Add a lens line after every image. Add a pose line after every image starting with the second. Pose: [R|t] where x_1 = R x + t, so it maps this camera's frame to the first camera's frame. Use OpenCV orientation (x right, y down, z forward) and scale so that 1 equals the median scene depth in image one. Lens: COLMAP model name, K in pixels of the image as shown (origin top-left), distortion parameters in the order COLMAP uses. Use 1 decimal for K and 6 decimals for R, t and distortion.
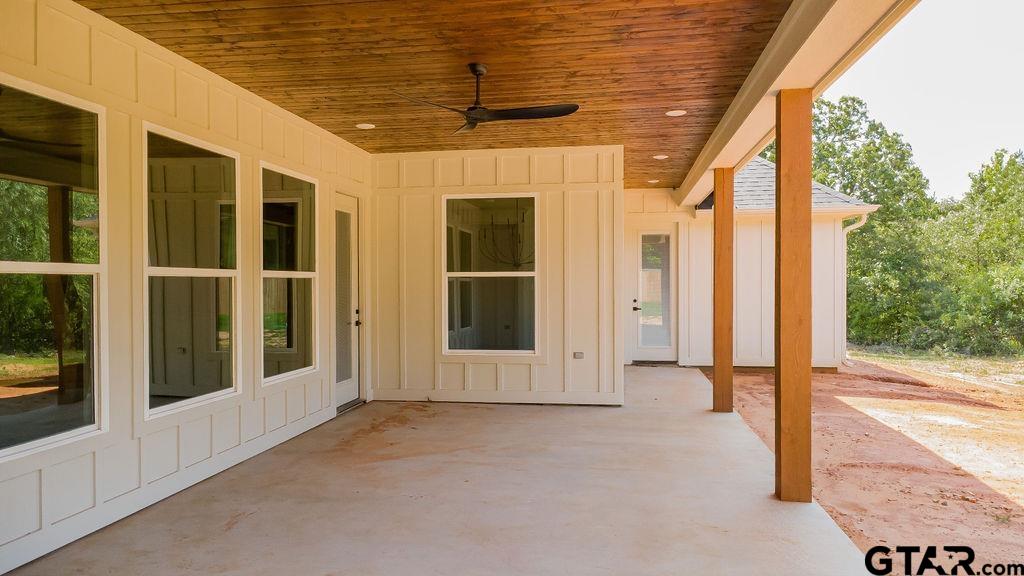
lens RADIAL K [[728.6, 0, 512.0], [0, 728.6, 288.0], [0, 0, 1]] dist [0.007652, 0.000949]
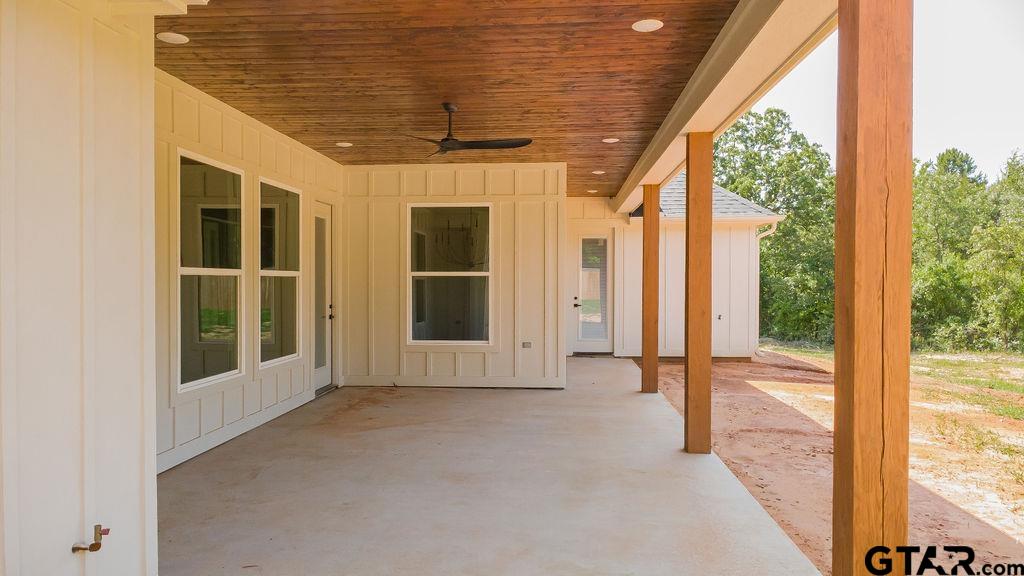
lens RADIAL K [[743.7, 0, 512.0], [0, 743.7, 288.0], [0, 0, 1]] dist [-0.004198, -0.000580]
pose [[0.996593, 0.004390, 0.082364, -0.028734], [-0.004584, 0.999987, 0.002163, 0.000186], [-0.082353, -0.002534, 0.996600, -0.163522]]
